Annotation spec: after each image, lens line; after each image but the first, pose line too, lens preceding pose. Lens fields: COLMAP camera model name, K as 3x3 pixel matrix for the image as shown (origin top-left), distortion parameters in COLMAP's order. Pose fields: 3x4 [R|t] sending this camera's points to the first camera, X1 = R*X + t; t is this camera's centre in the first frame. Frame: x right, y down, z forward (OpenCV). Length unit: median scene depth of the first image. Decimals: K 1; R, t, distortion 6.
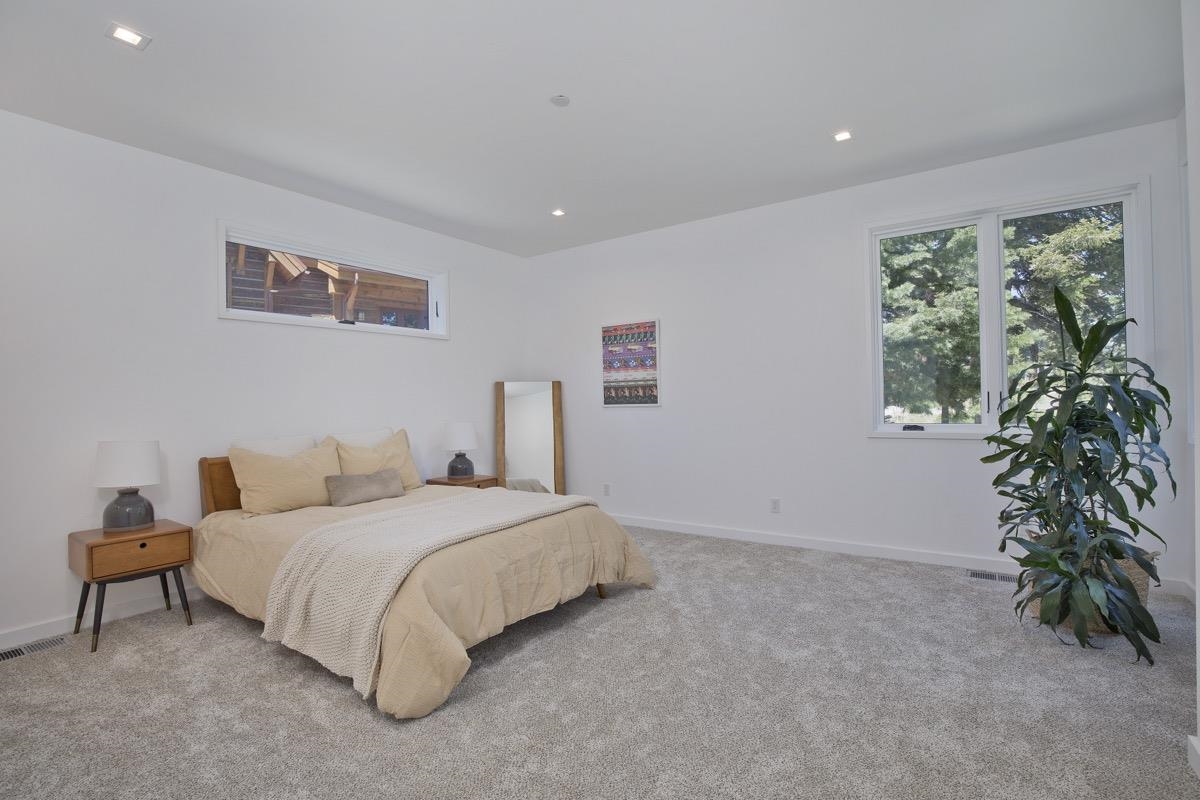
lens RADIAL K [[542.5, 0, 599.7], [0, 542.5, 399.4], [0, 0, 1]] dist [-0.021823, 0.000299]
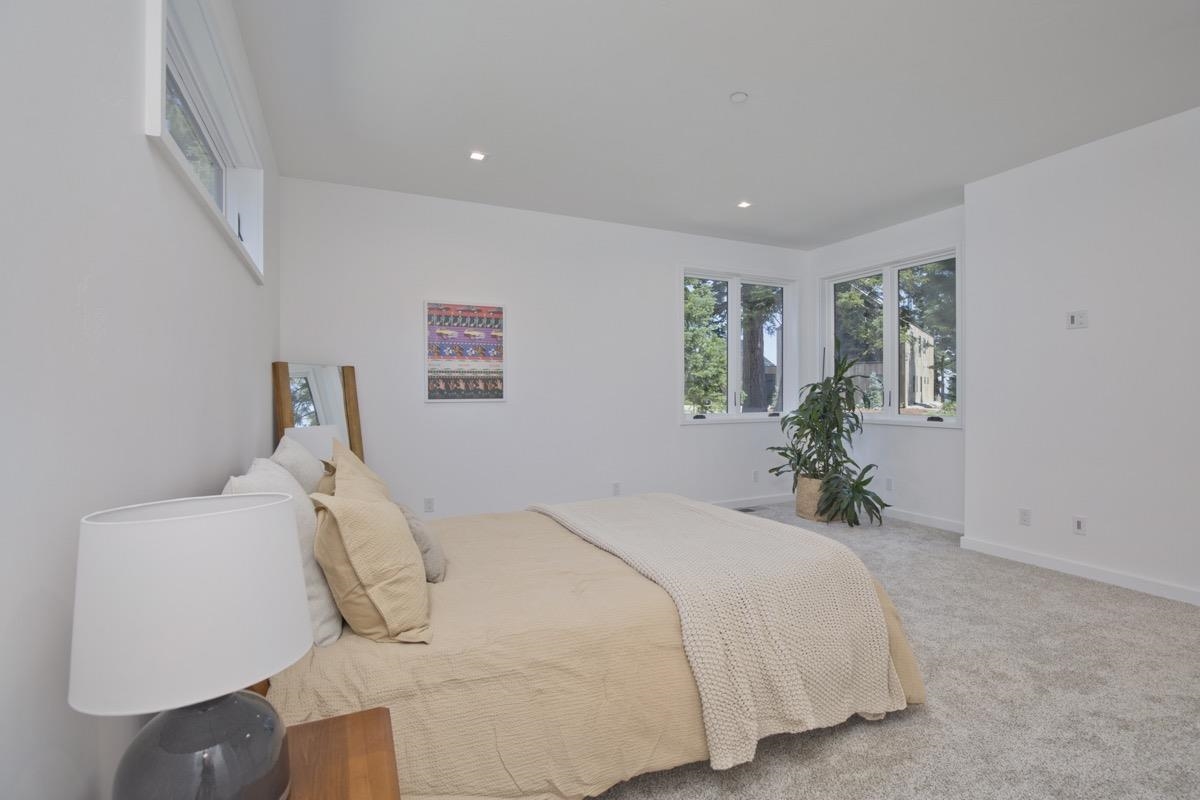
lens RADIAL K [[542.5, 0, 601.1], [0, 542.5, 399.4], [0, 0, 1]] dist [-0.021823, 0.000299]
pose [[0.503878, 0.011734, 0.863695, -0.577475], [-0.006154, 0.999931, -0.009995, 0.016797], [-0.863753, -0.000279, 0.503915, 0.389652]]
